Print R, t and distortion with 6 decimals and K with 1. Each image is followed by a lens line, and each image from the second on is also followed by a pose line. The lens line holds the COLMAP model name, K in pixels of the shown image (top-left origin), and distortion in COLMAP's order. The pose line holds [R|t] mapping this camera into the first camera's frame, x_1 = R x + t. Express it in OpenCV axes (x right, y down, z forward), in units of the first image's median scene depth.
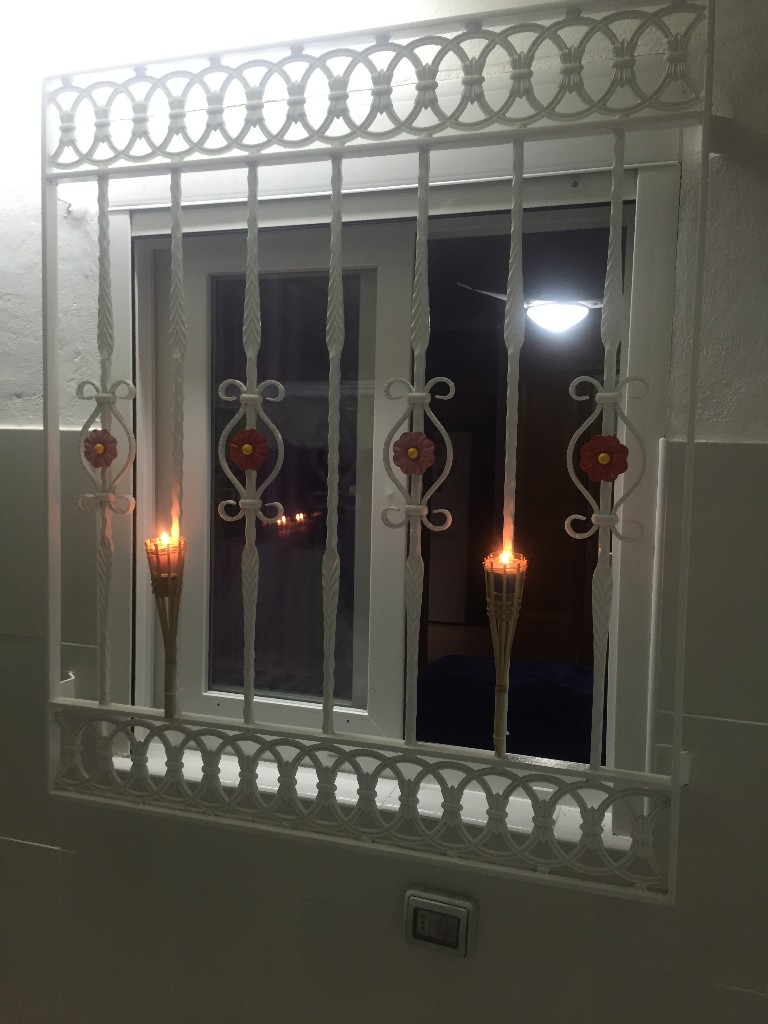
lens RADIAL K [[861.1, 0, 384.0], [0, 861.1, 512.0], [0, 0, 1]] dist [0.070416, -0.082709]
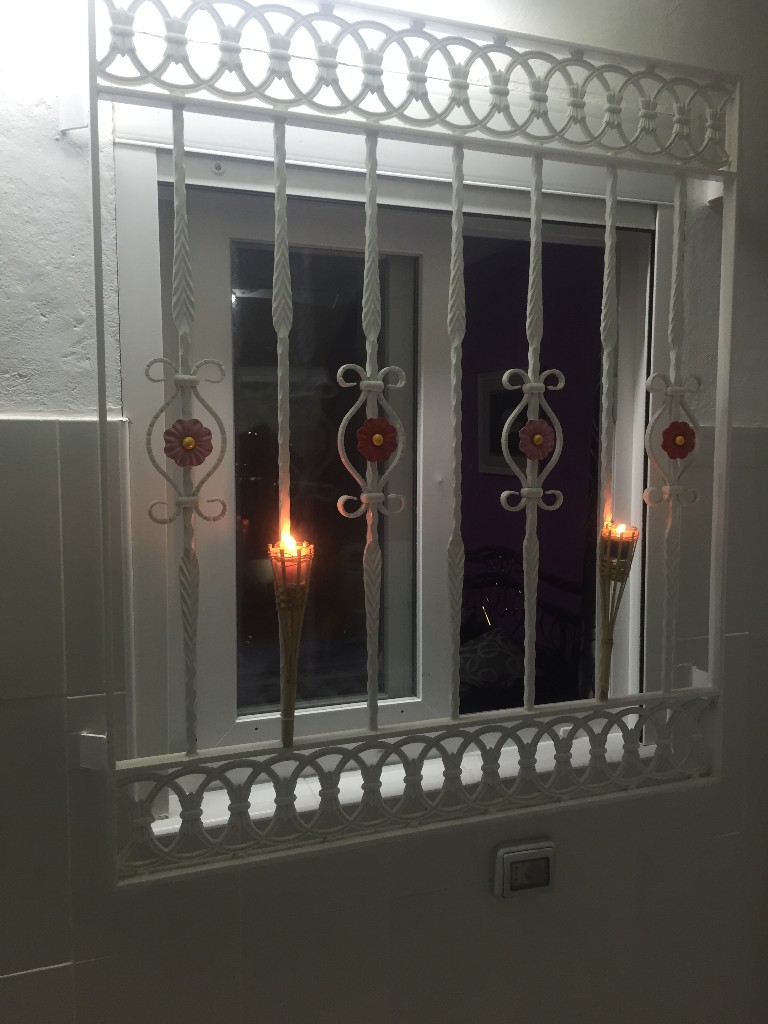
lens RADIAL K [[878.4, 0, 384.0], [0, 878.4, 512.0], [0, 0, 1]] dist [0.083058, -0.105100]
pose [[0.766880, -0.073908, 0.637521, -0.711535], [0.062416, 0.997227, 0.040529, -0.030090], [-0.638748, 0.008710, 0.769367, 0.239624]]
